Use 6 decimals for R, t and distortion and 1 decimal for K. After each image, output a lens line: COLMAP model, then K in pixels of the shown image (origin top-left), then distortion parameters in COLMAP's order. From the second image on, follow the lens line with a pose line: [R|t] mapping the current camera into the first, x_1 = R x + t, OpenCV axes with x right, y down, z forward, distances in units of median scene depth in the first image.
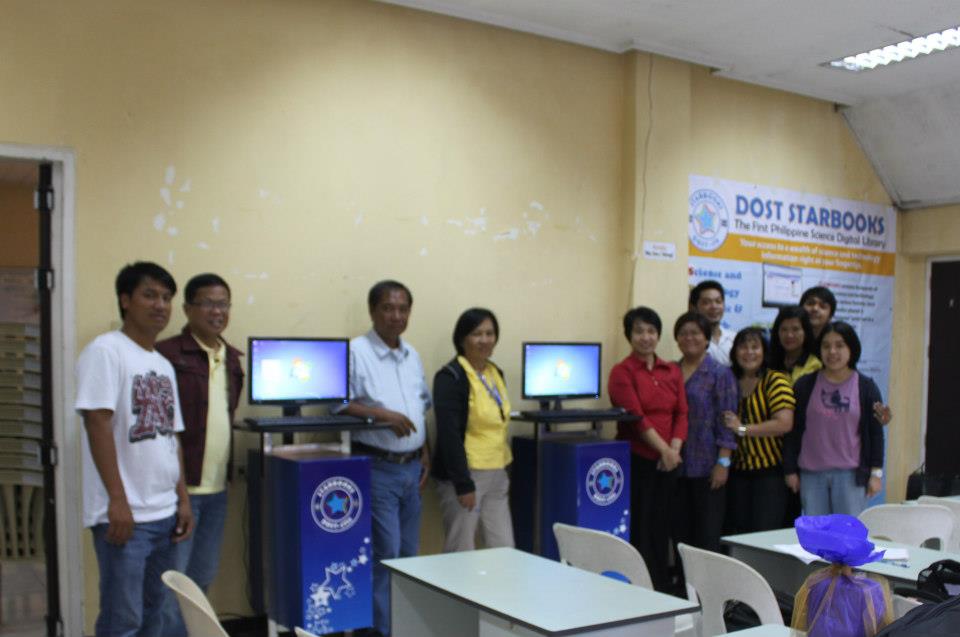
lens RADIAL K [[999.9, 0, 514.3], [0, 999.9, 434.1], [0, 0, 1]] dist [-0.120852, 0.000000]
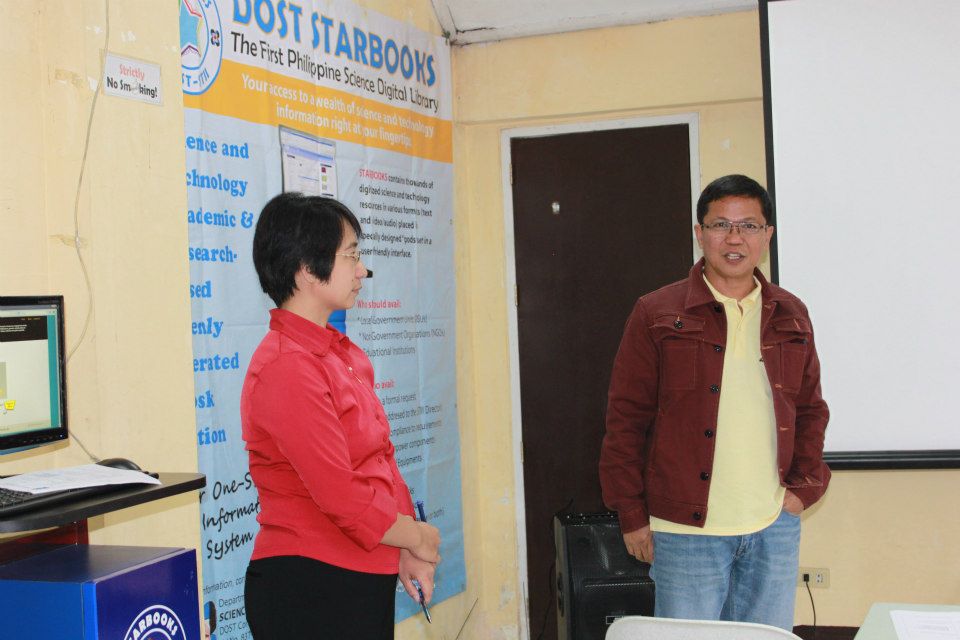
lens RADIAL K [[1434.2, 0, 495.0], [0, 1434.2, 333.4], [0, 0, 1]] dist [-0.035480, 0.000000]
pose [[0.803774, -0.048684, 0.592939, -0.087748], [0.091108, 0.994963, -0.041811, -0.031755], [-0.587917, 0.087628, 0.804161, 0.375055]]
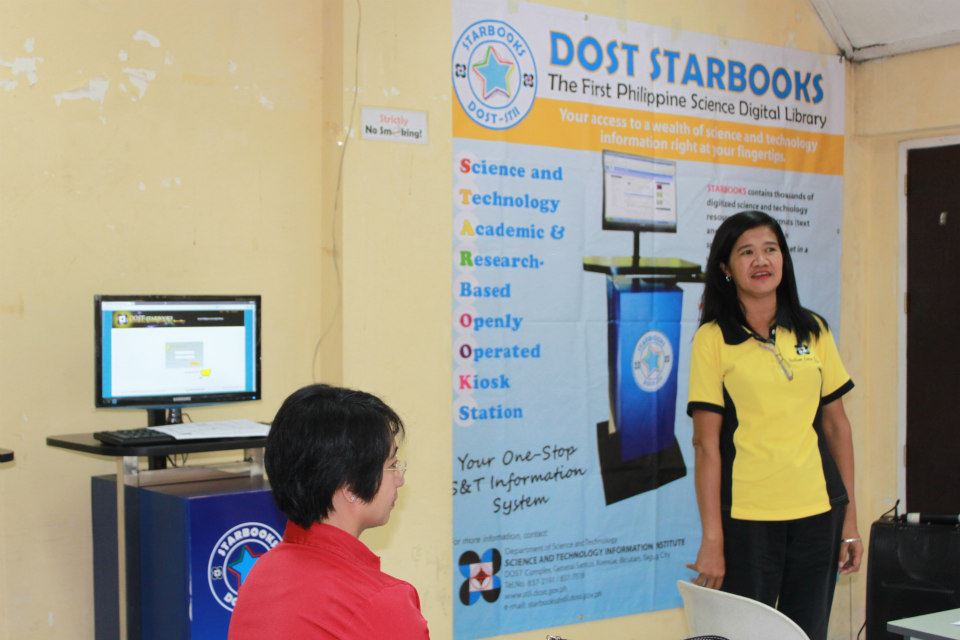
lens RADIAL K [[1434.2, 0, 503.8], [0, 1434.2, 335.8], [0, 0, 1]] dist [-0.035480, 0.000000]
pose [[0.995620, -0.010104, 0.092945, 0.117249], [0.015973, 0.997910, -0.062621, -0.017043], [-0.092118, 0.063831, 0.993700, 0.195111]]
